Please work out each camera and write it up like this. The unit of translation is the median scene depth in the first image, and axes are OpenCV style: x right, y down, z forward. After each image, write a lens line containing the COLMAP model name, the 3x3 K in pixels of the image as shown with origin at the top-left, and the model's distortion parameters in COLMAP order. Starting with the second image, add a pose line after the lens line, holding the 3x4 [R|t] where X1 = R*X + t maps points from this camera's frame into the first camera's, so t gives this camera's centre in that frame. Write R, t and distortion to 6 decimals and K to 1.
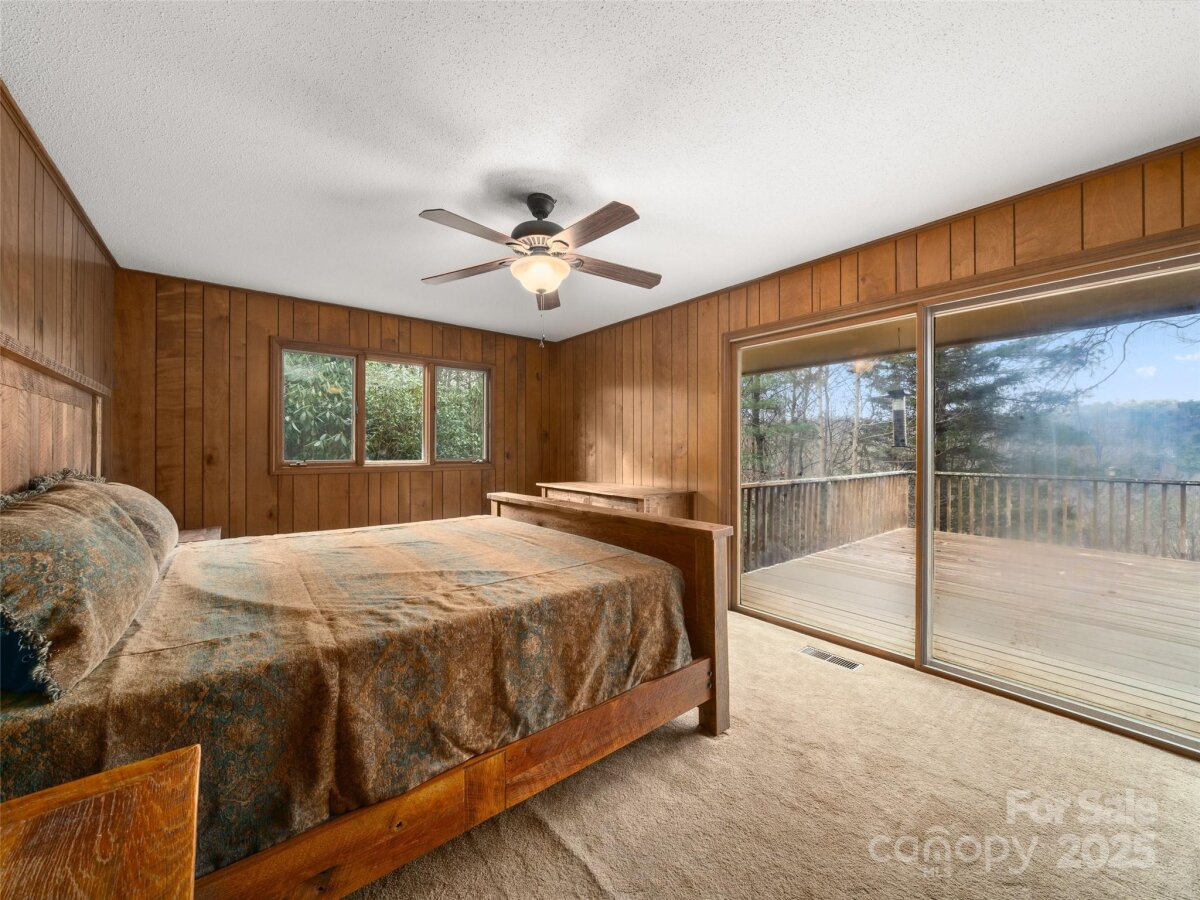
lens RADIAL K [[465.1, 0, 597.1], [0, 465.1, 444.3], [0, 0, 1]] dist [-0.000871, -0.002648]
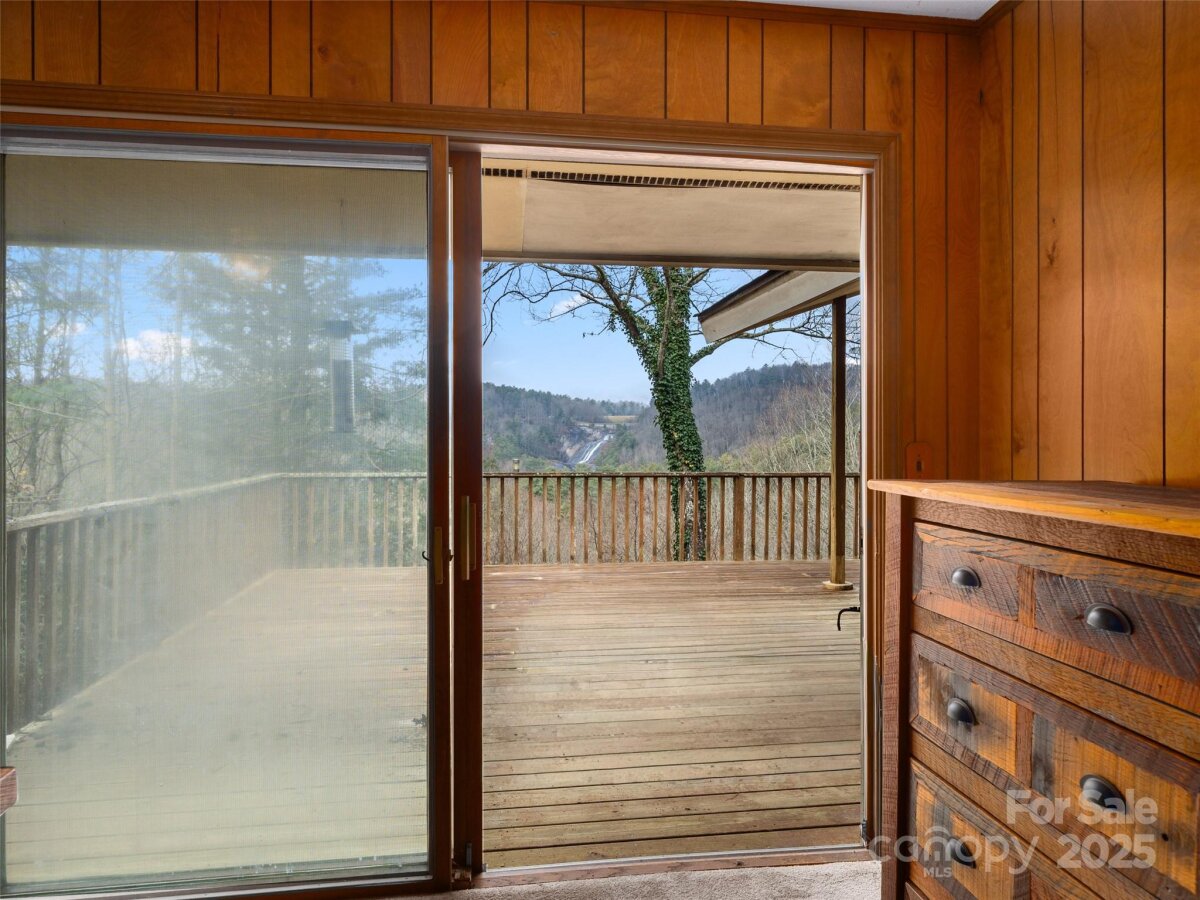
lens RADIAL K [[776.4, 0, 600.0], [0, 776.4, 450.0], [0, 0, 1]] dist [0.001609, 0.003539]
pose [[0.512507, -0.015108, 0.858550, 0.054756], [-0.009191, 0.999691, 0.023078, 0.001631], [-0.858634, -0.019719, 0.512210, 0.299823]]
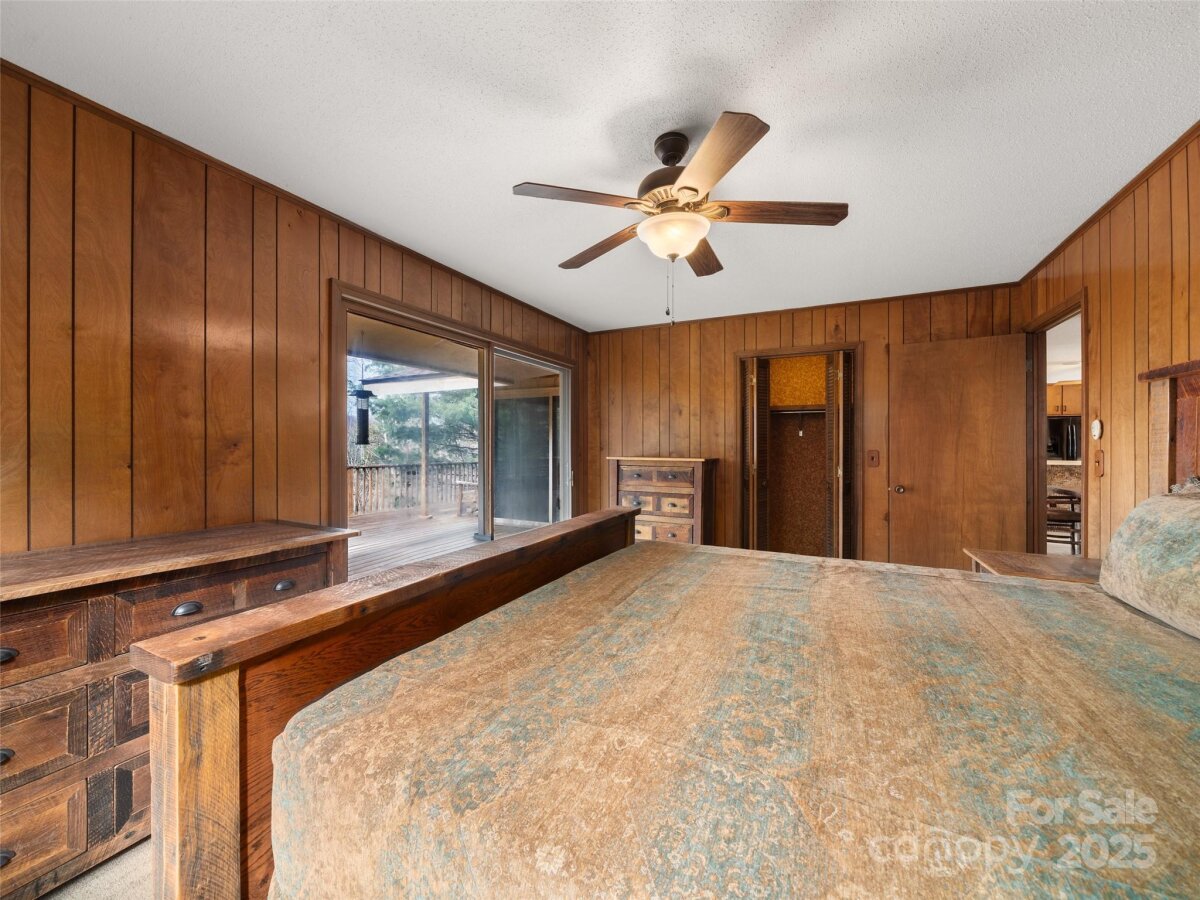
lens RADIAL K [[465.1, 0, 597.1], [0, 465.1, 444.3], [0, 0, 1]] dist [-0.000871, -0.002648]
pose [[-0.416154, 0.003474, 0.909288, -0.501285], [-0.009790, 0.999918, -0.008301, 0.008561], [-0.909242, -0.012356, -0.416085, 0.900786]]
